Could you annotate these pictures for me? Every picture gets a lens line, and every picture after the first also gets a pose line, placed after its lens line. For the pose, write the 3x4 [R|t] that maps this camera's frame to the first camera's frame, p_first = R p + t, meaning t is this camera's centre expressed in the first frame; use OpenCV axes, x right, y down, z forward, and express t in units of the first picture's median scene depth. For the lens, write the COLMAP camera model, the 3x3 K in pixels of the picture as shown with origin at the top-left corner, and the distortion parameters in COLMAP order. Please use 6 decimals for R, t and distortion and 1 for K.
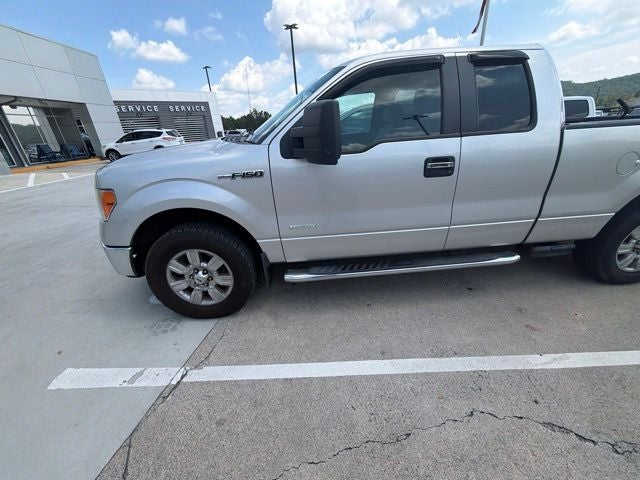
lens RADIAL K [[254.1, 0, 320.5], [0, 254.1, 240.8], [0, 0, 1]] dist [-0.000807, 0.000098]
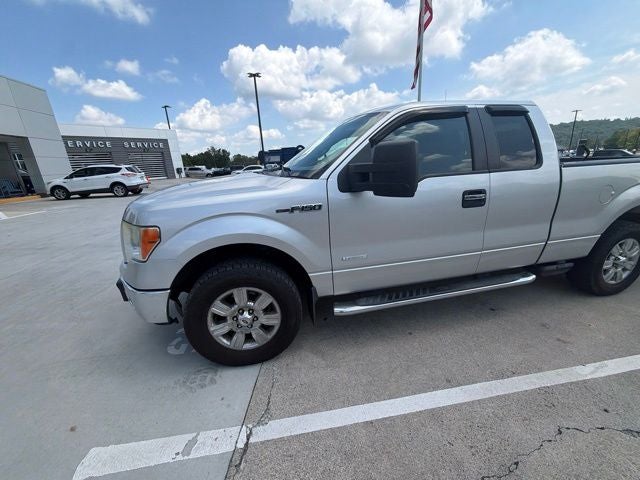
lens RADIAL K [[254.4, 0, 319.7], [0, 254.4, 240.1], [0, 0, 1]] dist [0.000151, -0.000099]
pose [[0.987898, -0.035560, 0.150971, -0.337138], [0.055299, 0.990149, -0.128636, -0.002514], [-0.144910, 0.135428, 0.980133, 0.021343]]
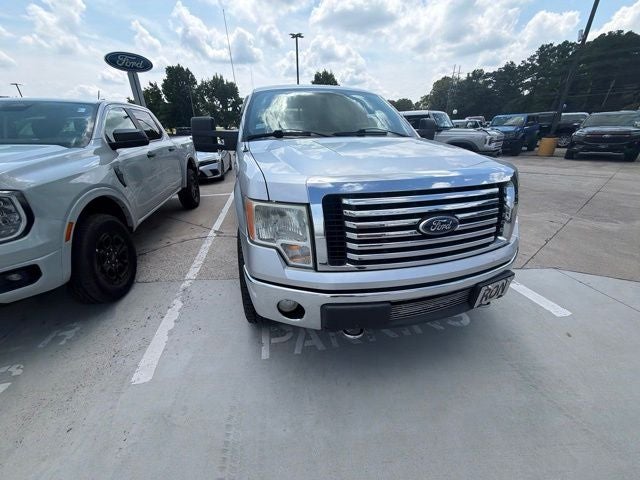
lens RADIAL K [[254.2, 0, 320.7], [0, 254.2, 240.0], [0, 0, 1]] dist [-0.000930, -0.000043]
pose [[-0.193442, -0.344133, 0.918778, -1.526010], [0.416134, 0.819279, 0.394479, -0.643737], [-0.888489, 0.458644, -0.015278, 1.602635]]
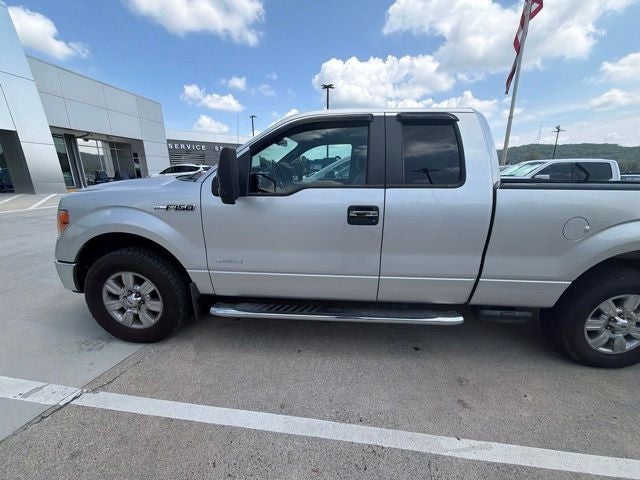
lens RADIAL K [[254.5, 0, 320.0], [0, 254.5, 240.0], [0, 0, 1]] dist [0.000121, 0.000076]
pose [[0.989785, 0.092476, -0.108508, 0.375926], [-0.108409, 0.982485, -0.151560, -0.021679], [0.092592, 0.161775, 0.982474, 0.010331]]
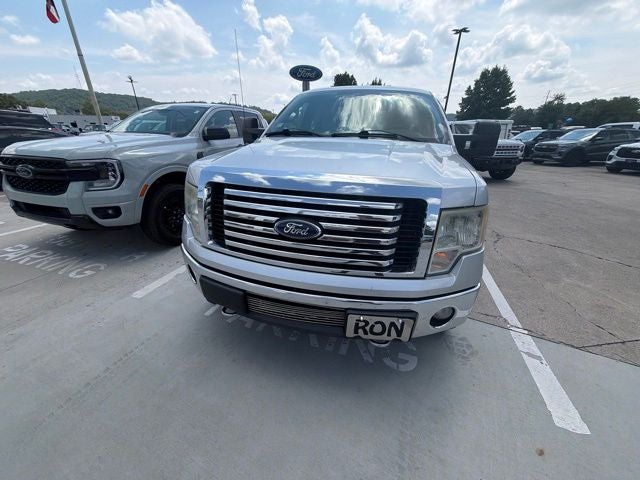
lens RADIAL K [[254.2, 0, 320.7], [0, 254.2, 240.0], [0, 0, 1]] dist [-0.000930, -0.000043]
pose [[0.326972, -0.320614, 0.888986, -1.512195], [0.349983, 0.914887, 0.201231, -0.375315], [-0.877839, 0.245333, 0.411352, 1.015331]]
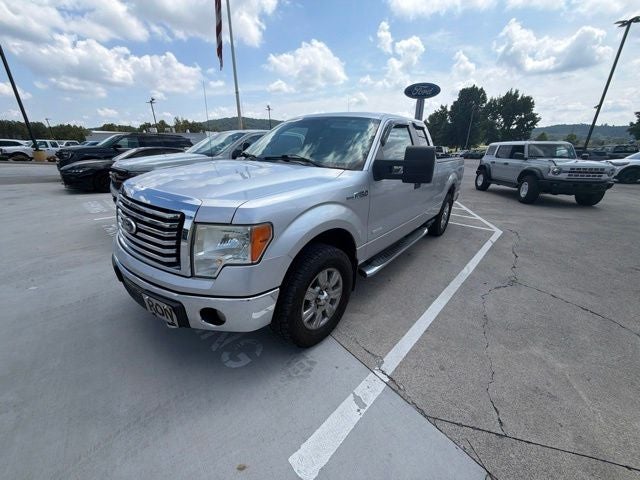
lens RADIAL K [[254.2, 0, 320.7], [0, 254.2, 240.0], [0, 0, 1]] dist [-0.000930, -0.000043]
pose [[0.681722, -0.194959, 0.705157, -1.157446], [0.248188, 0.968314, 0.027776, -0.110766], [-0.688228, 0.156076, 0.708507, 0.253583]]
